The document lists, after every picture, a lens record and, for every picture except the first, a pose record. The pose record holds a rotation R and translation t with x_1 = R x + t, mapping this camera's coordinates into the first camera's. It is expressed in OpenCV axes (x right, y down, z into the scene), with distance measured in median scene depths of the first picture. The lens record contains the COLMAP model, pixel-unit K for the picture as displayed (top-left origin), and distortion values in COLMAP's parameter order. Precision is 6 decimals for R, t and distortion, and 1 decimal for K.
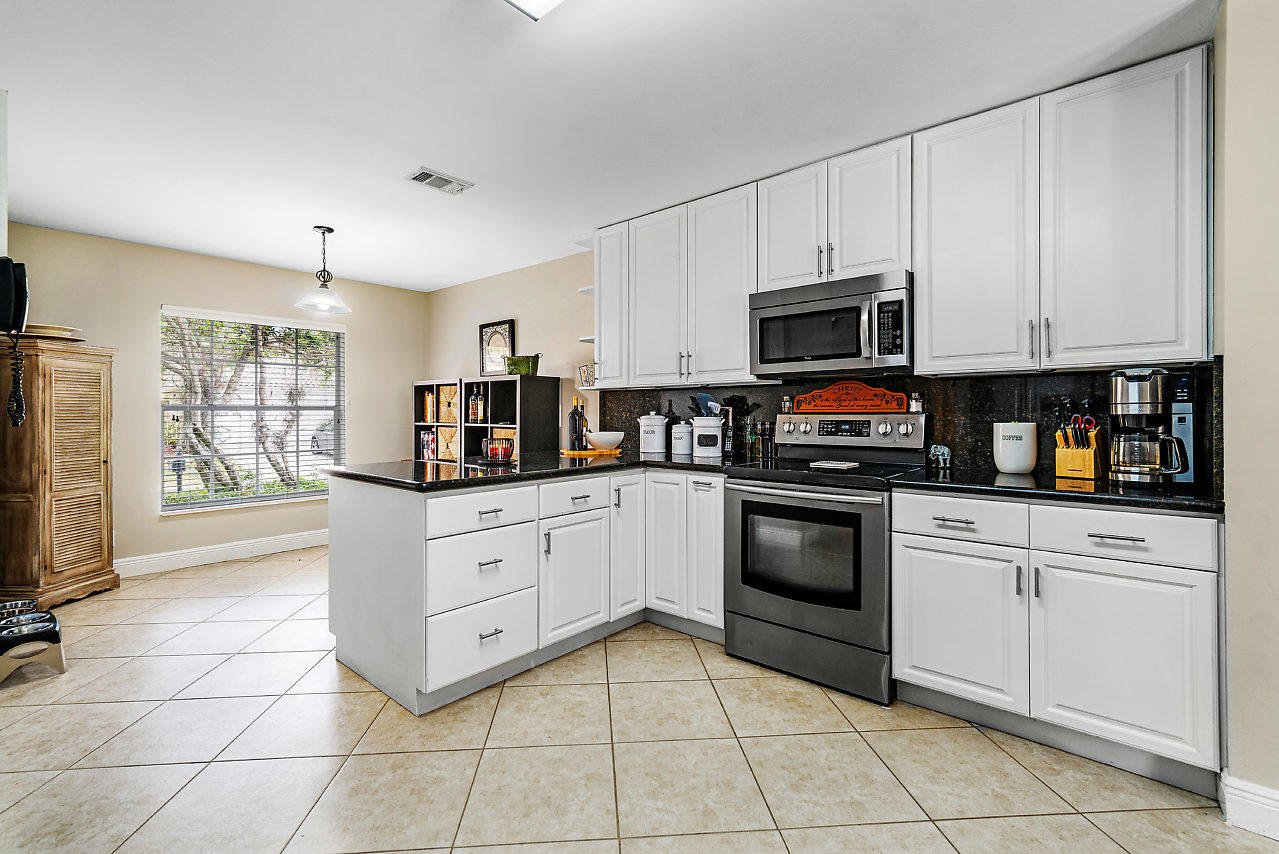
lens RADIAL K [[552.3, 0, 618.5], [0, 552.3, 410.2], [0, 0, 1]] dist [-0.001294, 0.000208]
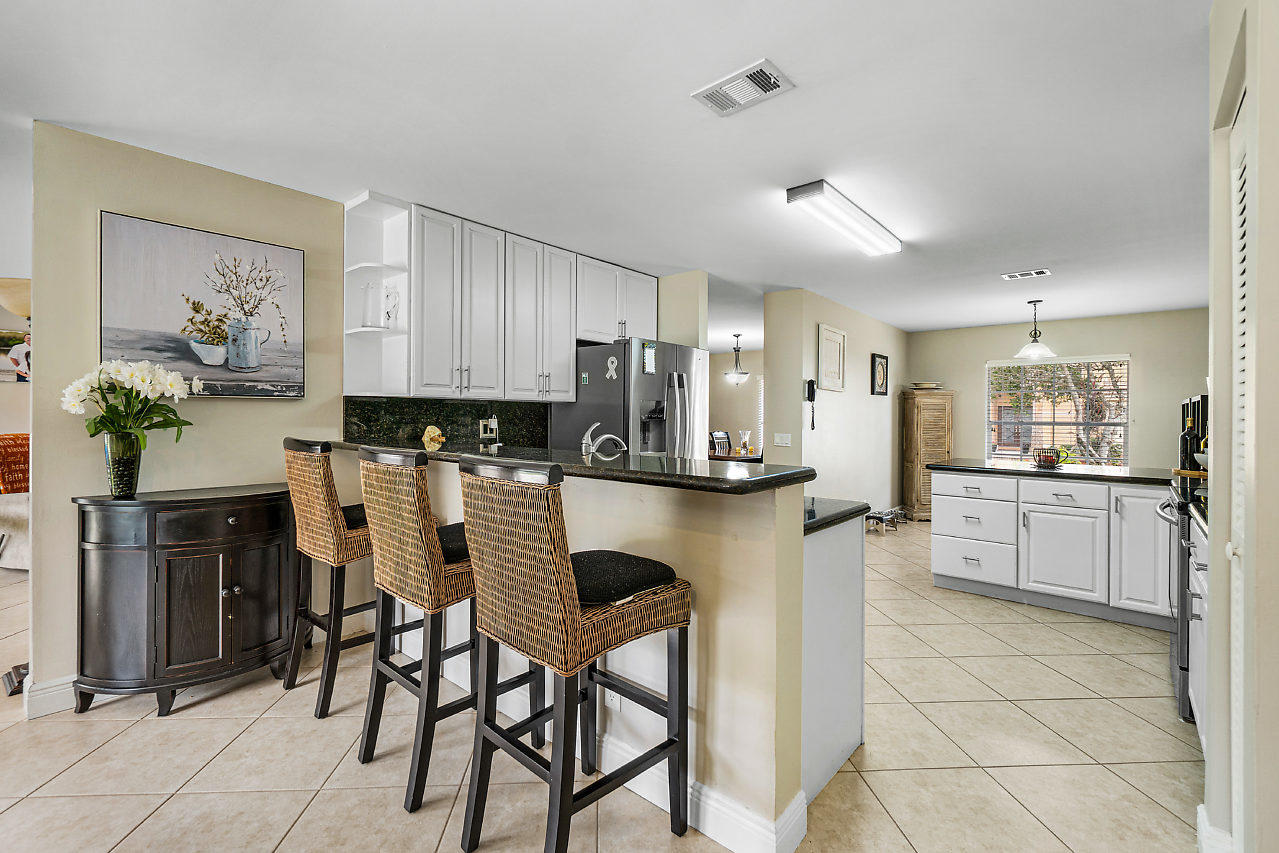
lens RADIAL K [[552.3, 0, 650.4], [0, 552.3, 415.9], [0, 0, 1]] dist [-0.001294, 0.000208]
pose [[0.015292, 0.001599, -0.999882, 1.389238], [-0.008502, 0.999963, 0.001469, -0.034746], [0.999847, 0.008479, 0.015305, -0.038769]]
